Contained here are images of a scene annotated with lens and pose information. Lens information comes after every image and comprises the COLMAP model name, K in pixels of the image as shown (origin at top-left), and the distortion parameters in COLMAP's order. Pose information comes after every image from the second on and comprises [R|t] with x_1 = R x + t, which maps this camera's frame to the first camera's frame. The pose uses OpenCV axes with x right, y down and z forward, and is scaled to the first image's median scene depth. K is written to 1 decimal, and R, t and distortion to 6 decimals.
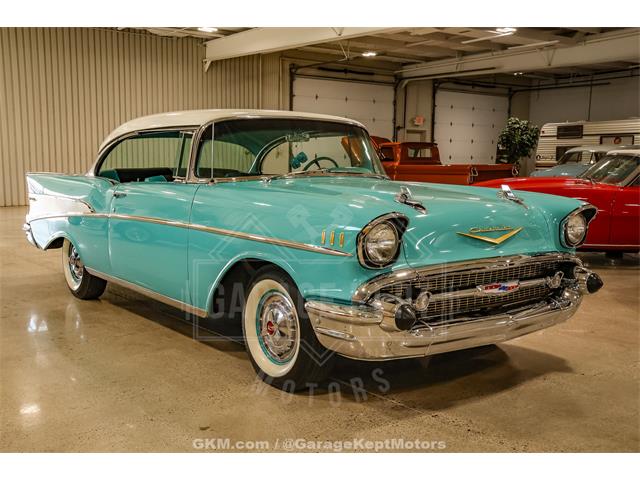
lens RADIAL K [[717.3, 0, 320.0], [0, 717.3, 240.0], [0, 0, 1]] dist [0.015747, 0.030467]
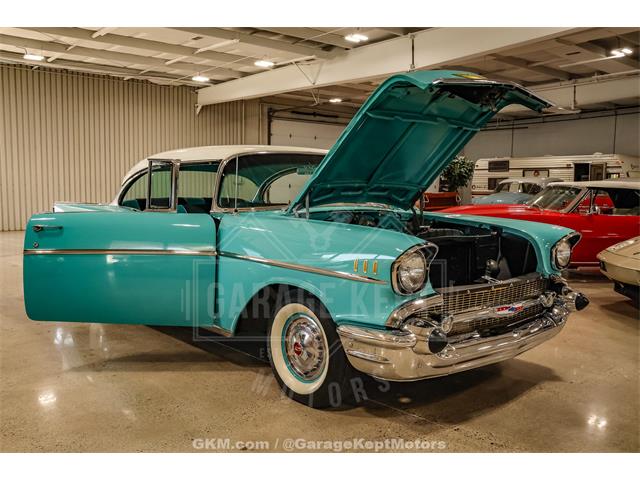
lens RADIAL K [[602.5, 0, 320.0], [0, 602.5, 240.0], [0, 0, 1]] dist [-0.112898, 0.176368]
pose [[0.998533, -0.004794, 0.053932, -0.075415], [0.006149, 0.999669, -0.024993, -0.015425], [-0.053795, 0.025288, 0.998232, 0.092121]]
